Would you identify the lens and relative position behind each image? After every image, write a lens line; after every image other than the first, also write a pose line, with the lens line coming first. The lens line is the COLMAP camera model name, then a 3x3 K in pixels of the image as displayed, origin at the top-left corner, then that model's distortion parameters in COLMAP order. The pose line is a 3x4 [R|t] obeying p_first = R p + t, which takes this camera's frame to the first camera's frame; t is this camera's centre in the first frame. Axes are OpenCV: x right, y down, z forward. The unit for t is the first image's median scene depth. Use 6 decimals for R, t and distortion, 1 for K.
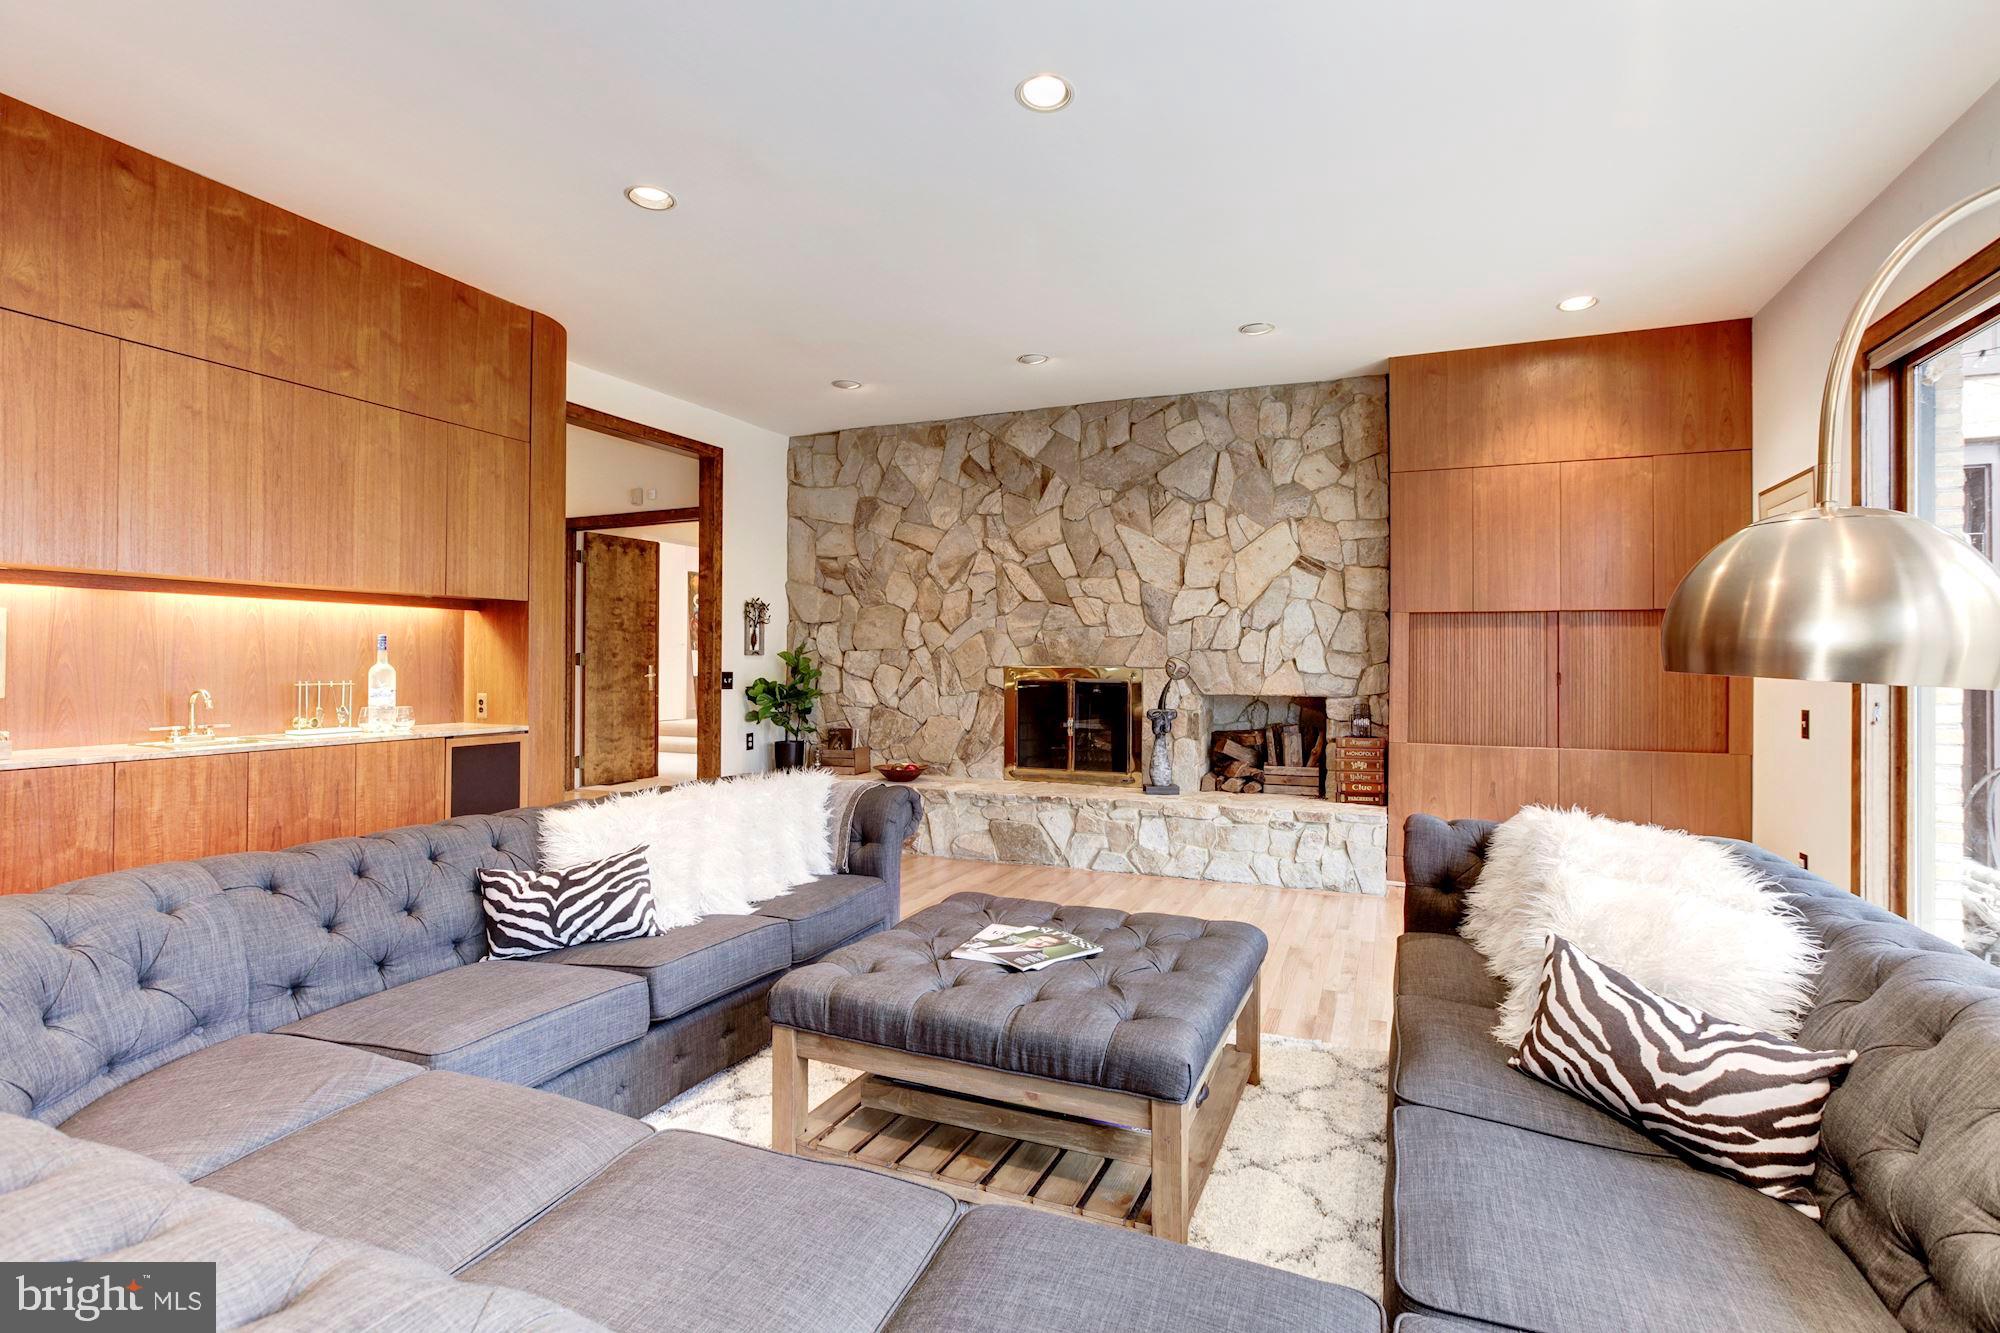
lens RADIAL K [[898.2, 0, 1000.0], [0, 898.2, 643.4], [0, 0, 1]] dist [-0.044235, 0.018194]
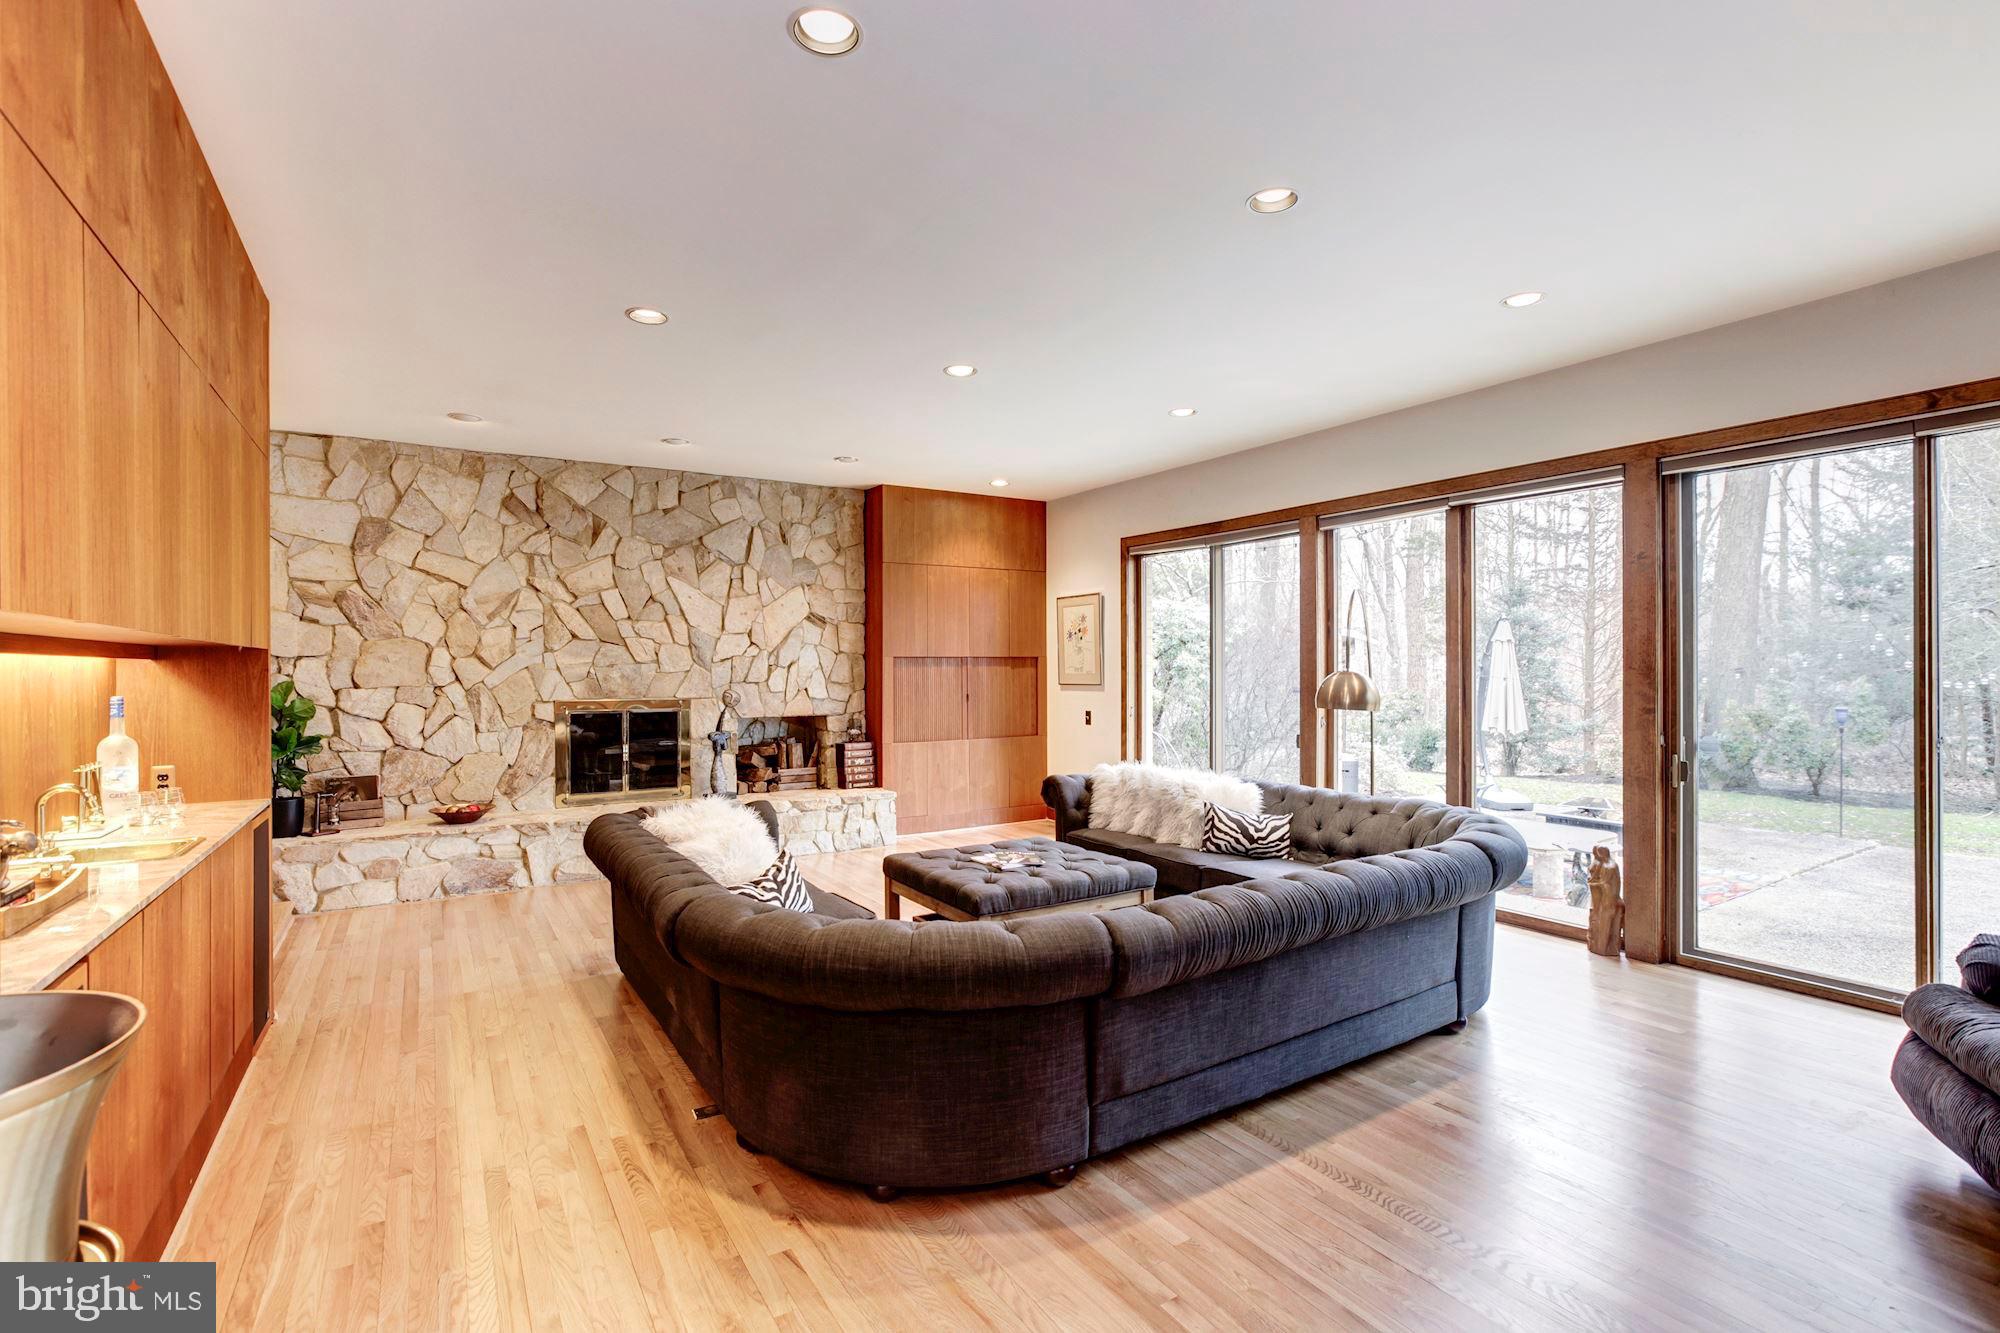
lens RADIAL K [[939.1, 0, 957.1], [0, 939.1, 655.1], [0, 0, 1]] dist [-0.048066, 0.019692]
pose [[0.600683, 0.000409, 0.799487, -0.623182], [-0.005473, 0.999979, 0.003601, -0.036793], [-0.799468, -0.006539, 0.600673, -0.033244]]
